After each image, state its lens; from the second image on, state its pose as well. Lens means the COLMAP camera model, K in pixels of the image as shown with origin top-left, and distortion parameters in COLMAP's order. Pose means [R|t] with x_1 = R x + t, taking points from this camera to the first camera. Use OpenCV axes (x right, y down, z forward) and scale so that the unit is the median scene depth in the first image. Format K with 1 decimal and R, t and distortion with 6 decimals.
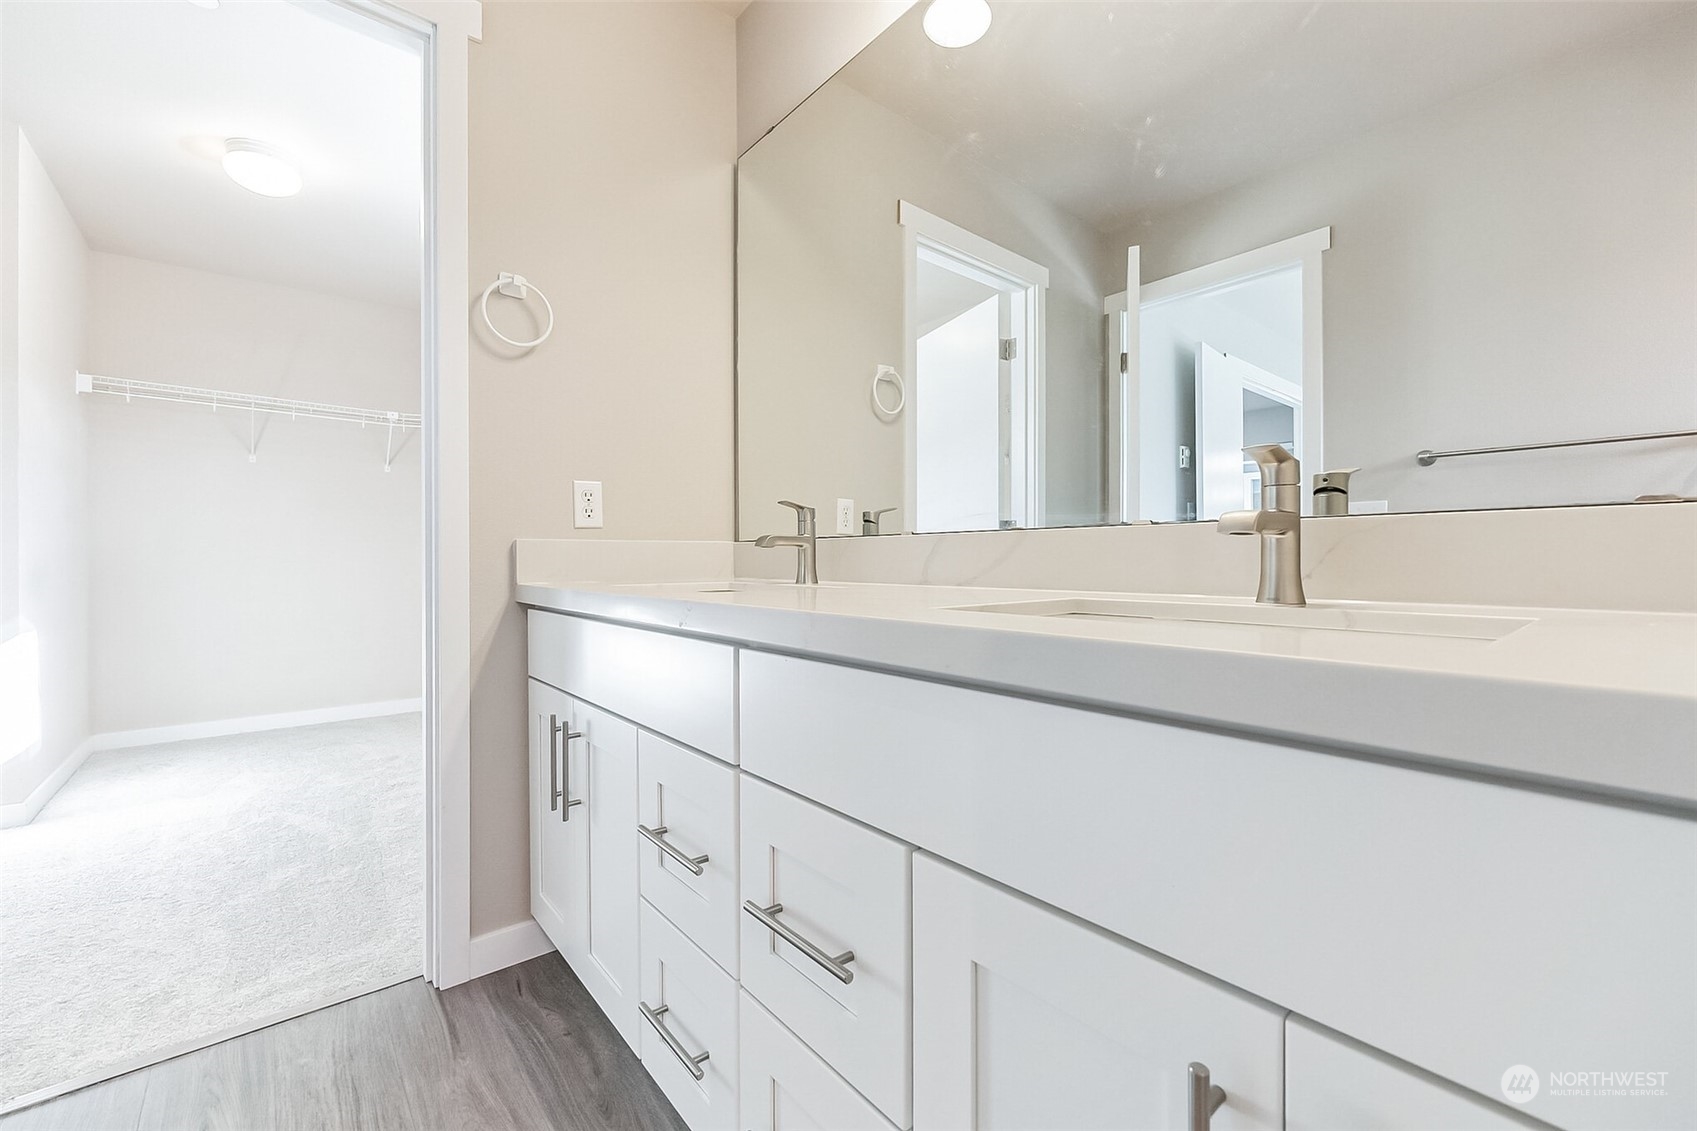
lens RADIAL K [[685.6, 0, 844.5], [0, 685.6, 559.2], [0, 0, 1]] dist [-0.003474, 0.000427]
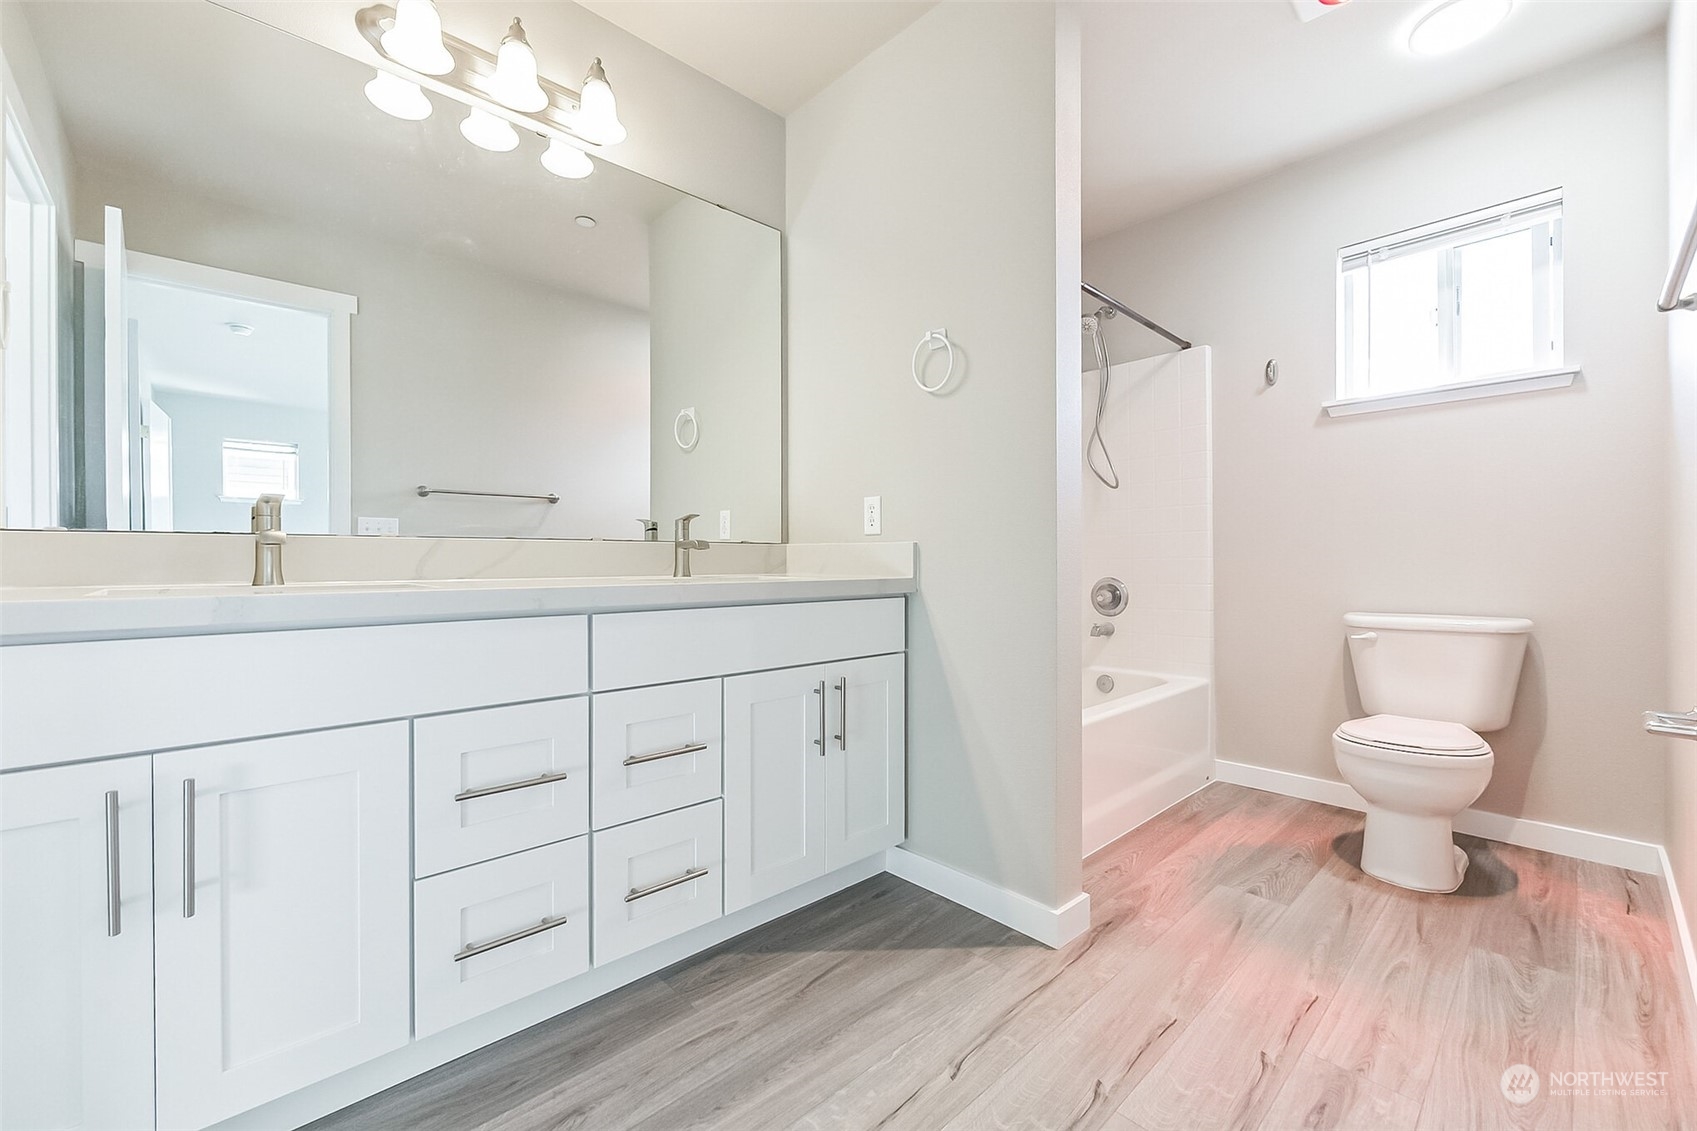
lens RADIAL K [[685.6, 0, 848.0], [0, 685.6, 562.2], [0, 0, 1]] dist [-0.003474, 0.000427]
pose [[-0.056757, -0.003198, 0.998383, -0.634733], [0.013433, 0.999902, 0.003966, 0.006928], [-0.998298, 0.013637, -0.056709, 0.193005]]
